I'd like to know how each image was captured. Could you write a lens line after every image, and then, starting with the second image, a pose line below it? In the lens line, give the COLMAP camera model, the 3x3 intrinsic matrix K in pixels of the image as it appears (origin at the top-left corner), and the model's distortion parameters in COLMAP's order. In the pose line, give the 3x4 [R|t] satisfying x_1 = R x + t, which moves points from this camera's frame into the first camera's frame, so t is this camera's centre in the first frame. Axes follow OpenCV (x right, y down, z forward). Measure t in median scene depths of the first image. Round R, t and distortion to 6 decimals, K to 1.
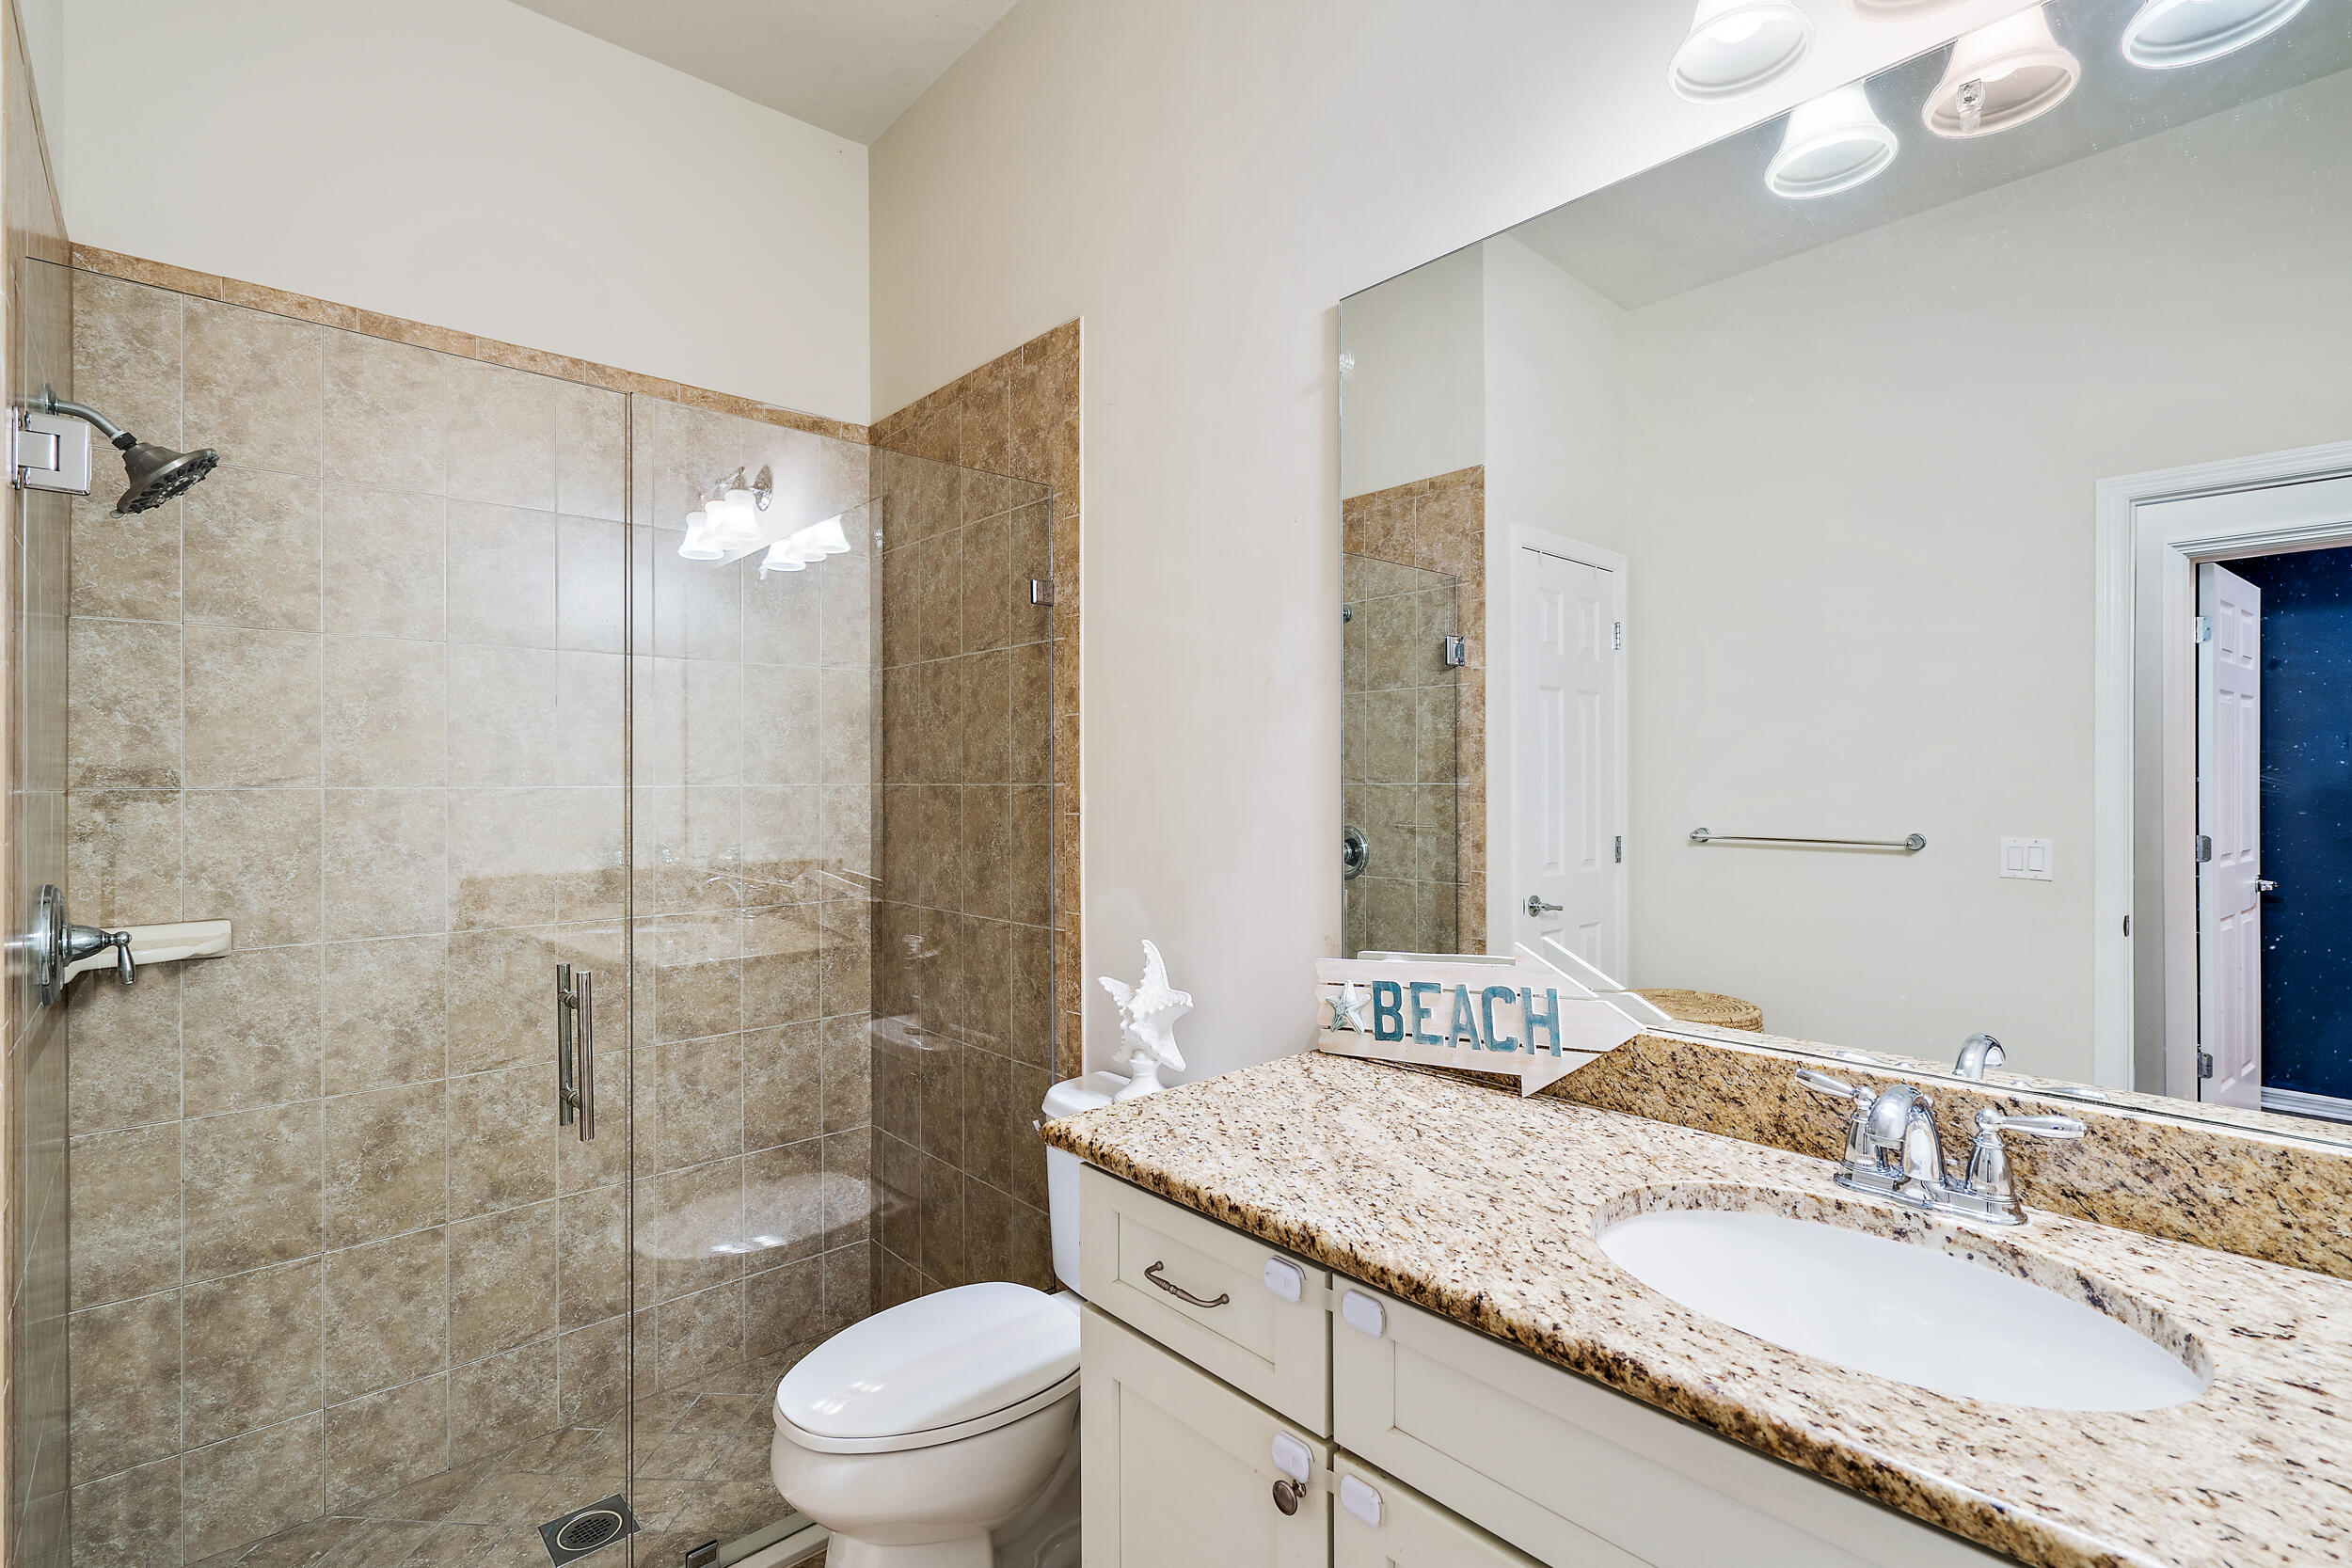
lens RADIAL K [[1065.5, 0, 1168.8], [0, 1065.5, 771.5], [0, 0, 1]] dist [0.001409, -0.000276]
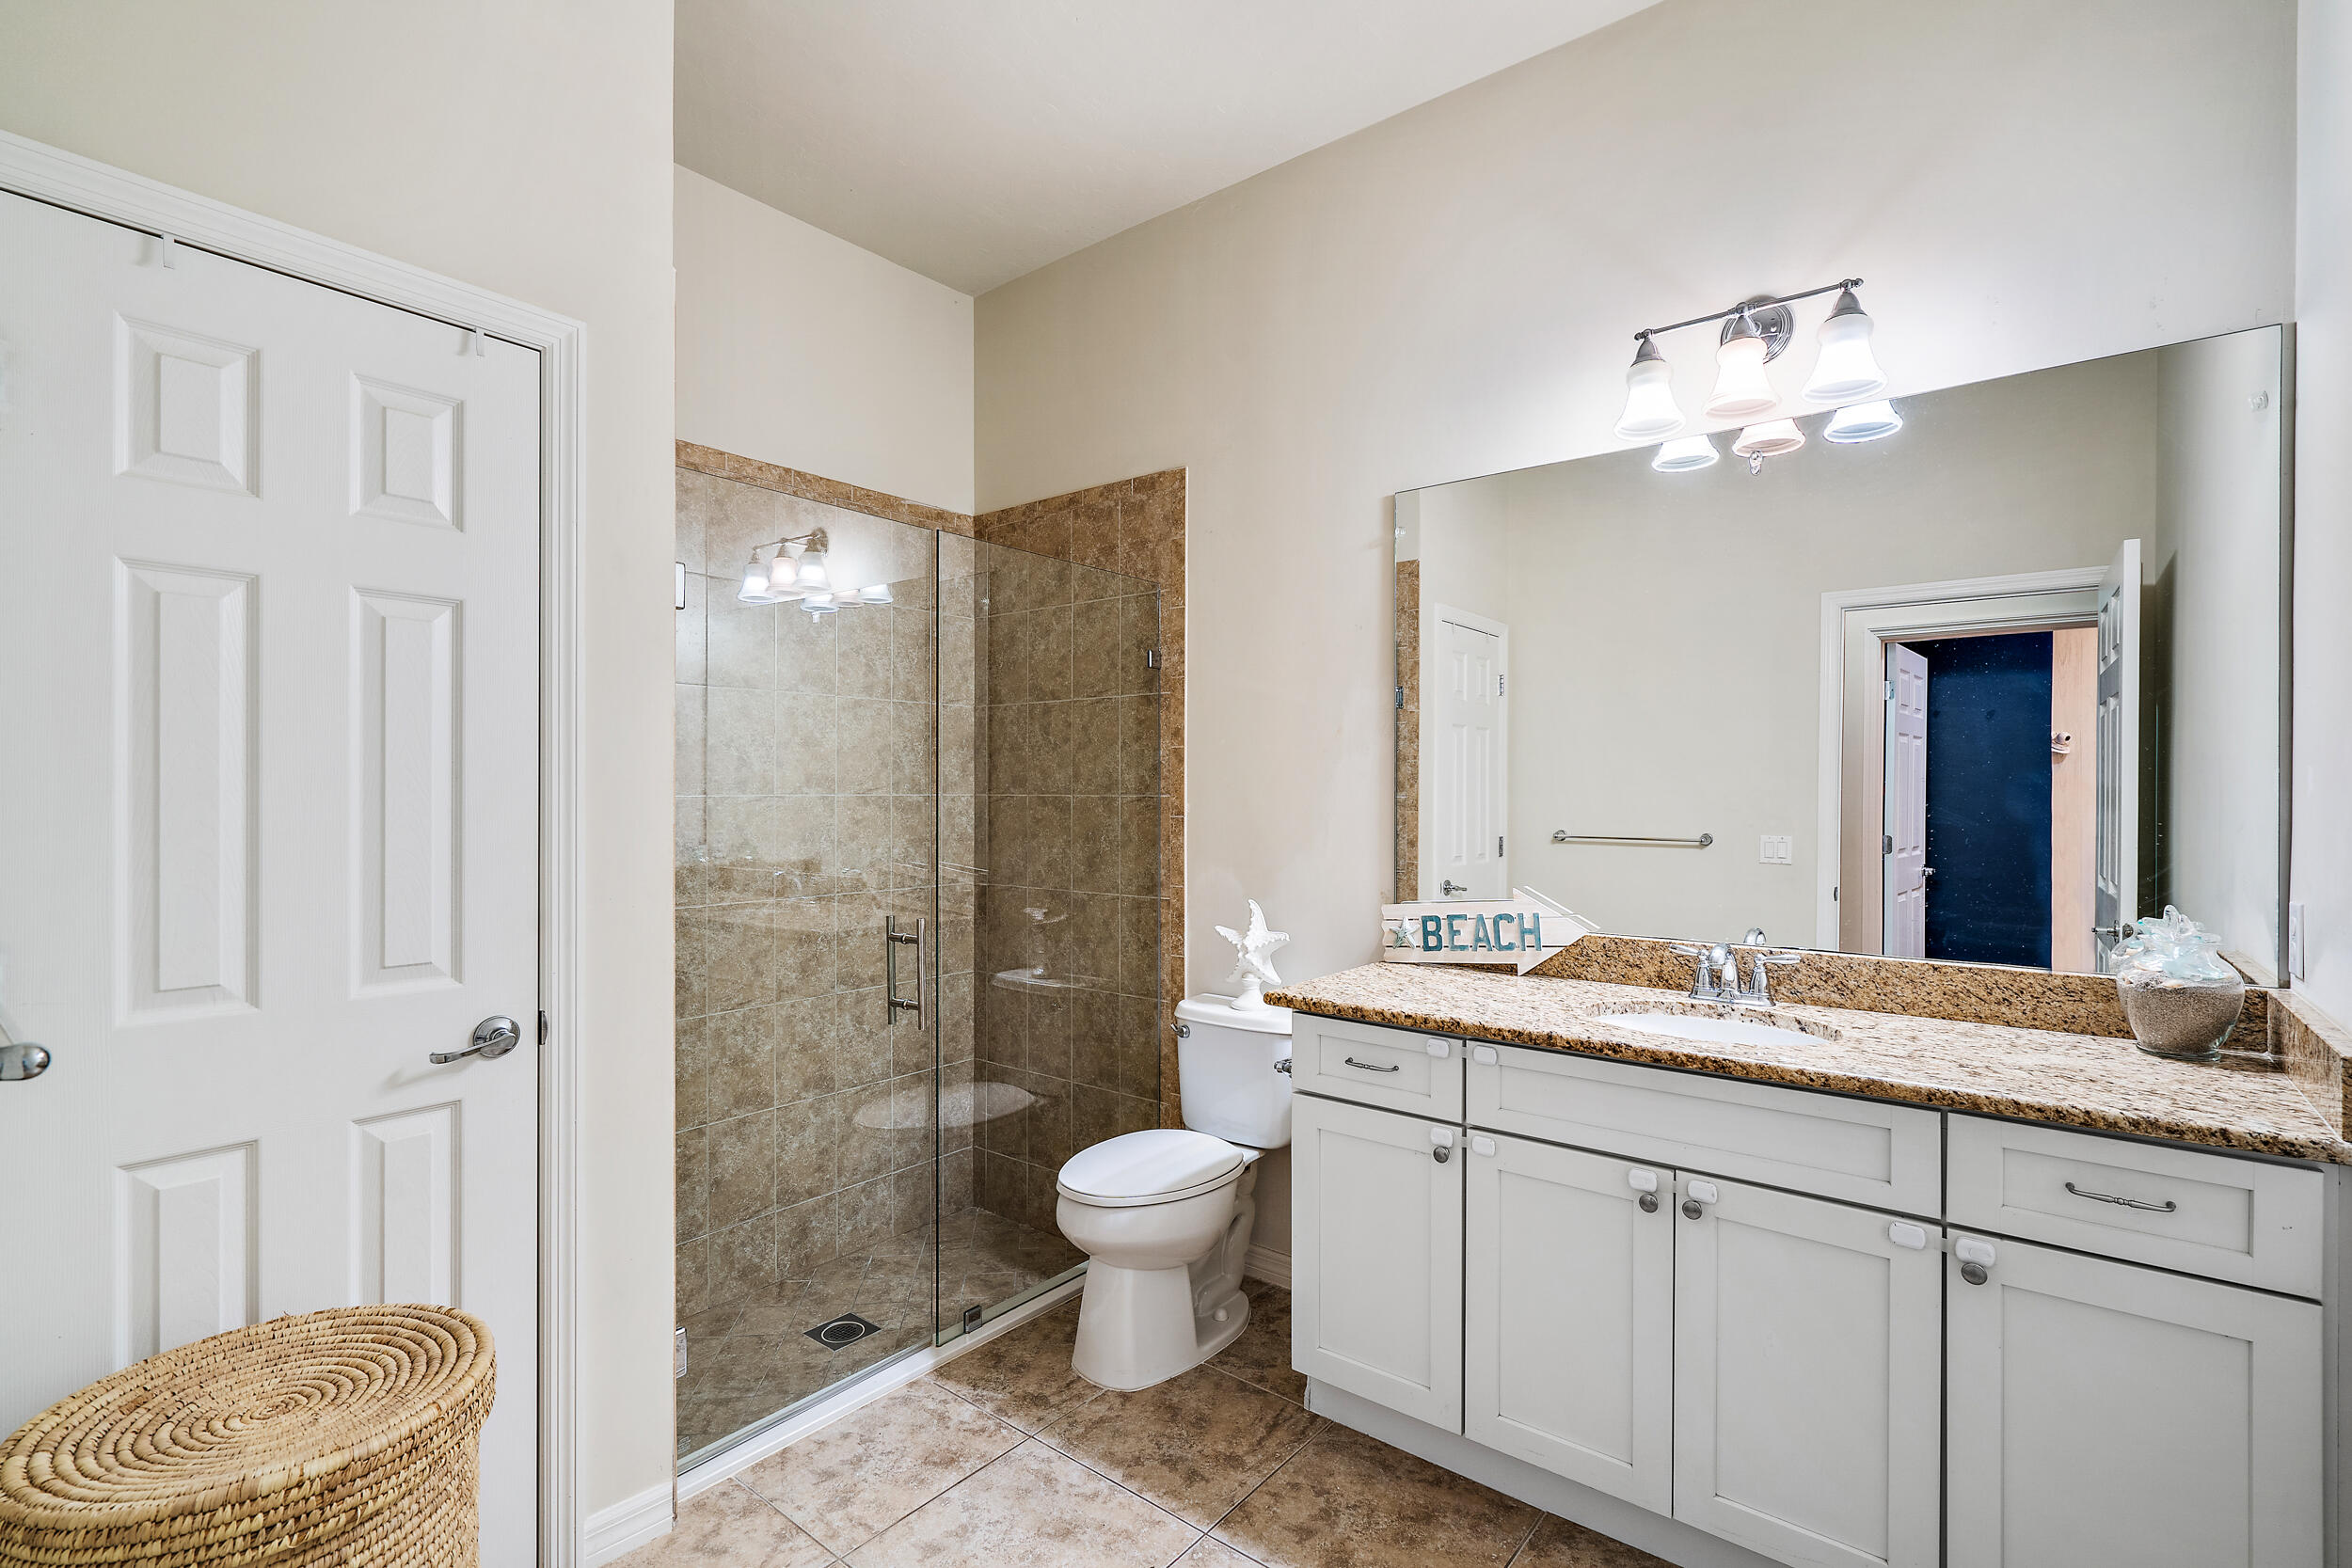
lens RADIAL K [[1061.7, 0, 1176.0], [0, 1061.7, 790.5], [0, 0, 1]] dist [-0.001194, 0.000030]
pose [[0.986833, 0.005871, 0.161634, -0.313278], [-0.006997, 0.999955, 0.006396, -0.003782], [-0.161589, -0.007442, 0.986830, -0.388209]]
